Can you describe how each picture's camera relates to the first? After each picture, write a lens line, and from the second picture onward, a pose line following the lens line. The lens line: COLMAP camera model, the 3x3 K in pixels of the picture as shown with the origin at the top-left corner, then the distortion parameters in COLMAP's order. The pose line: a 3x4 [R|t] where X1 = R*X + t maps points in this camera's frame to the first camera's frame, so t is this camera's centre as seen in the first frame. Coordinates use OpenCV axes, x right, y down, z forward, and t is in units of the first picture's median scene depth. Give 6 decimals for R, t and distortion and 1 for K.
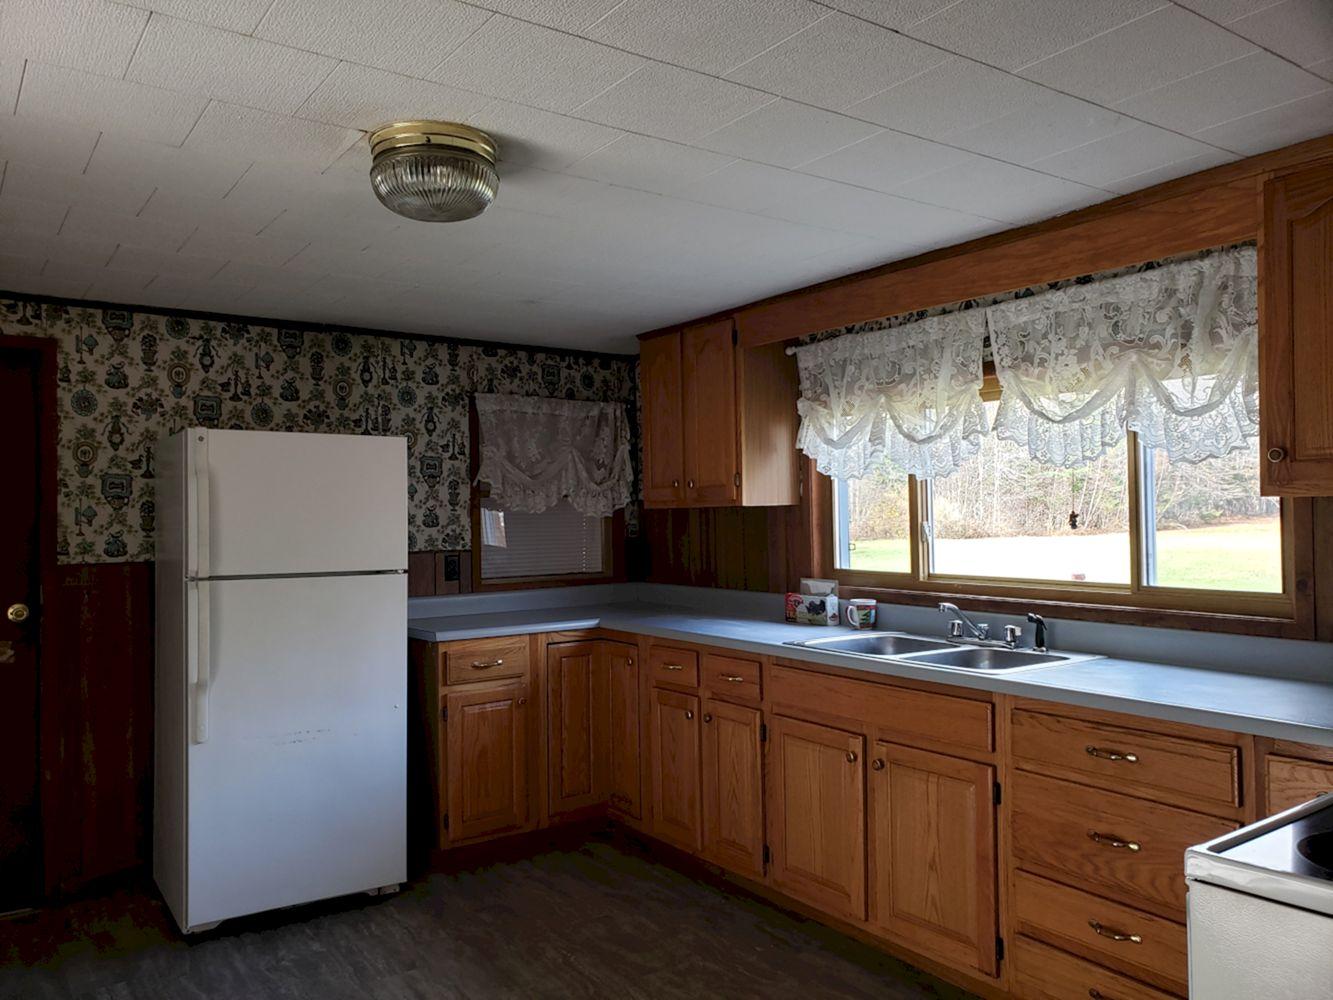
lens RADIAL K [[1032.3, 0, 628.2], [0, 1032.3, 517.7], [0, 0, 1]] dist [0.074969, -0.084583]
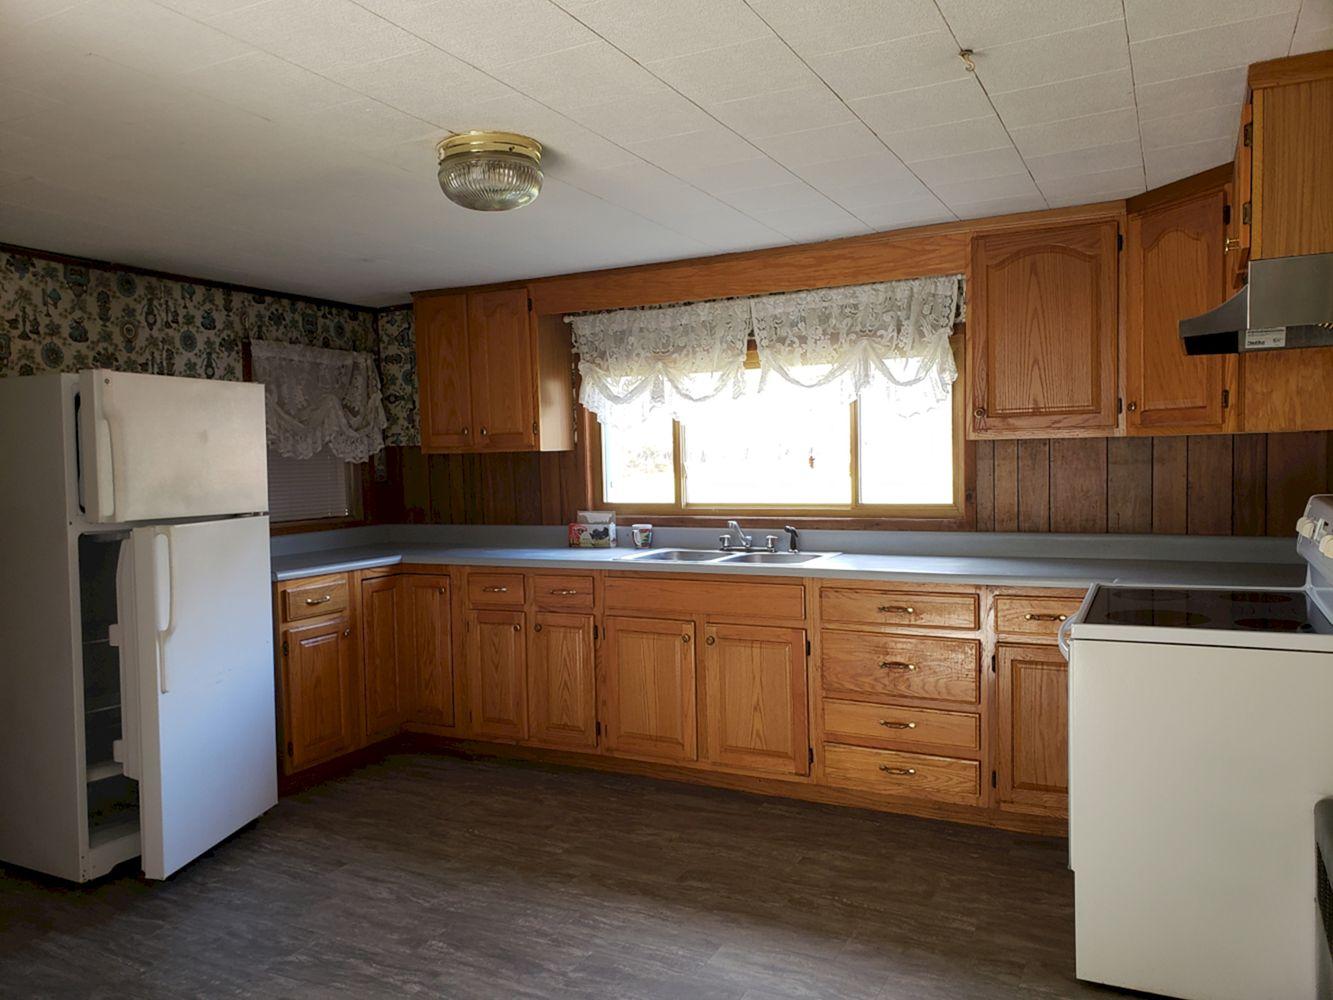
lens RADIAL K [[1032.3, 0, 630.3], [0, 1032.3, 510.4], [0, 0, 1]] dist [0.074969, -0.084583]
pose [[0.885489, -0.031022, 0.463625, -0.368987], [0.012760, 0.999016, 0.042476, 0.008824], [-0.464486, -0.031696, 0.885013, -0.096806]]
